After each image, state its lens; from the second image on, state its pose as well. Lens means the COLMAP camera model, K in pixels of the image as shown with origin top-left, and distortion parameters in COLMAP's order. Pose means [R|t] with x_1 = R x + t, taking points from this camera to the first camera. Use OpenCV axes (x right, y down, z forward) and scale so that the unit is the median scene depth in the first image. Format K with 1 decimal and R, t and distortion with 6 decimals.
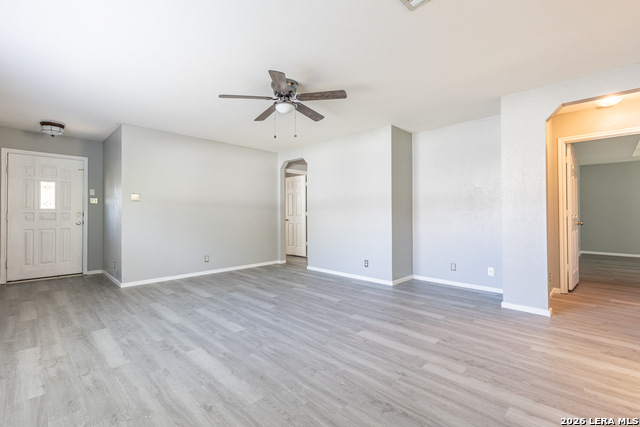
lens RADIAL K [[289.1, 0, 316.3], [0, 289.1, 214.7], [0, 0, 1]] dist [0.007075, -0.002727]
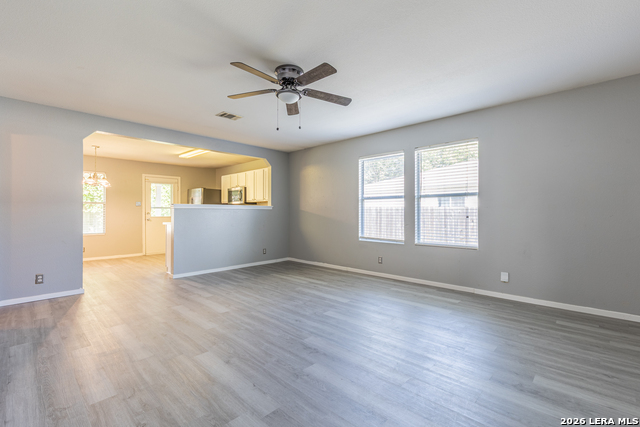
lens RADIAL K [[289.1, 0, 322.8], [0, 289.1, 211.4], [0, 0, 1]] dist [0.007075, -0.002727]
pose [[-0.999348, 0.000726, -0.036108, -0.190141], [0.001054, 0.999958, -0.009062, 0.002767], [0.036100, -0.009094, -0.999307, 2.013692]]
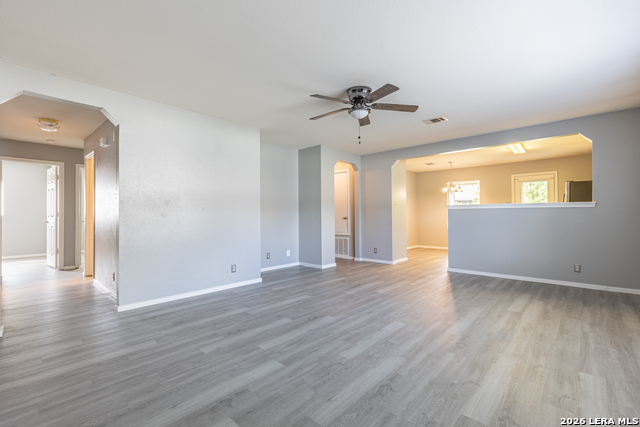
lens RADIAL K [[289.1, 0, 324.1], [0, 289.1, 210.6], [0, 0, 1]] dist [0.007075, -0.002727]
pose [[-0.053017, 0.014330, 0.998491, -1.223391], [0.004399, 0.999891, -0.014117, 0.001095], [-0.998584, 0.003644, -0.053074, 1.240168]]
